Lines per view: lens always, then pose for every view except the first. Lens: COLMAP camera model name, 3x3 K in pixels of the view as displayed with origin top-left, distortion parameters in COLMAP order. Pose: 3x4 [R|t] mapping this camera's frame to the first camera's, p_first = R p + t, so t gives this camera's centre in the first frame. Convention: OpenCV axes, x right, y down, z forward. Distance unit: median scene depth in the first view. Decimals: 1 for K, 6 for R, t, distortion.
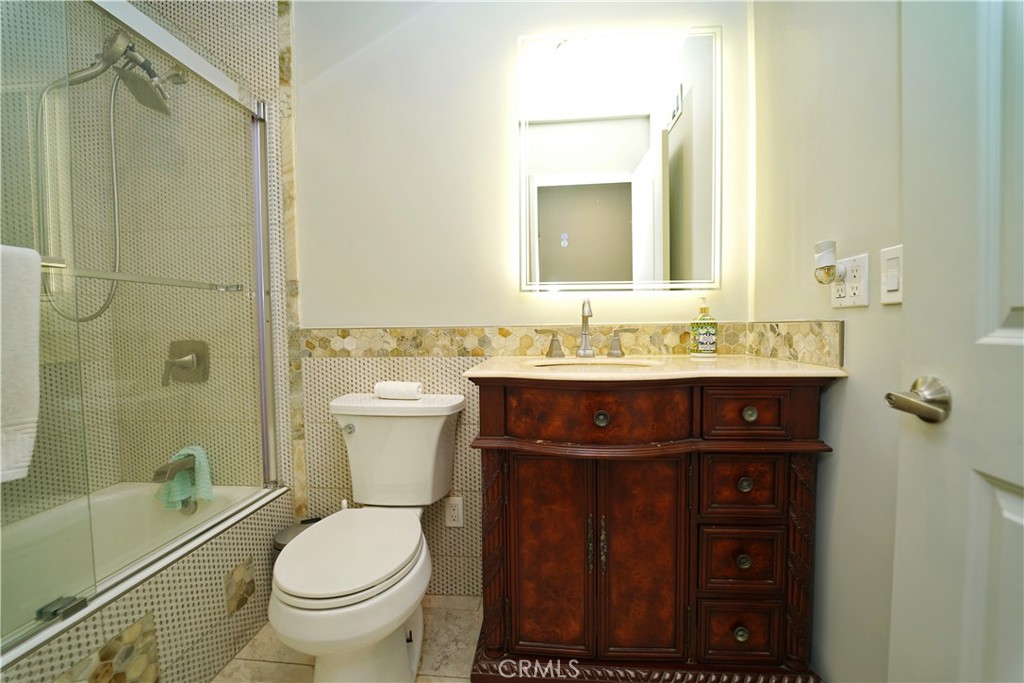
lens RADIAL K [[421.2, 0, 512.8], [0, 421.2, 343.4], [0, 0, 1]] dist [-0.021773, -0.000382]
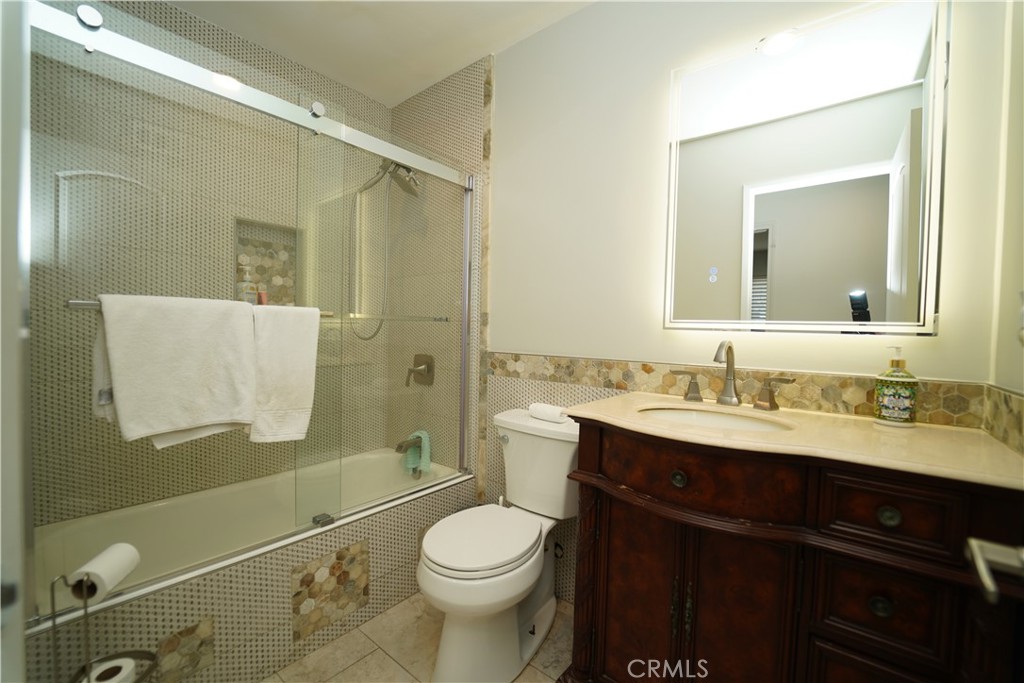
lens RADIAL K [[421.2, 0, 515.0], [0, 421.2, 342.0], [0, 0, 1]] dist [-0.021773, -0.000382]
pose [[0.828918, 0.047968, -0.557310, 0.286518], [-0.057150, 0.998365, 0.000928, -0.075737], [0.556443, 0.031081, 0.830304, -0.002485]]
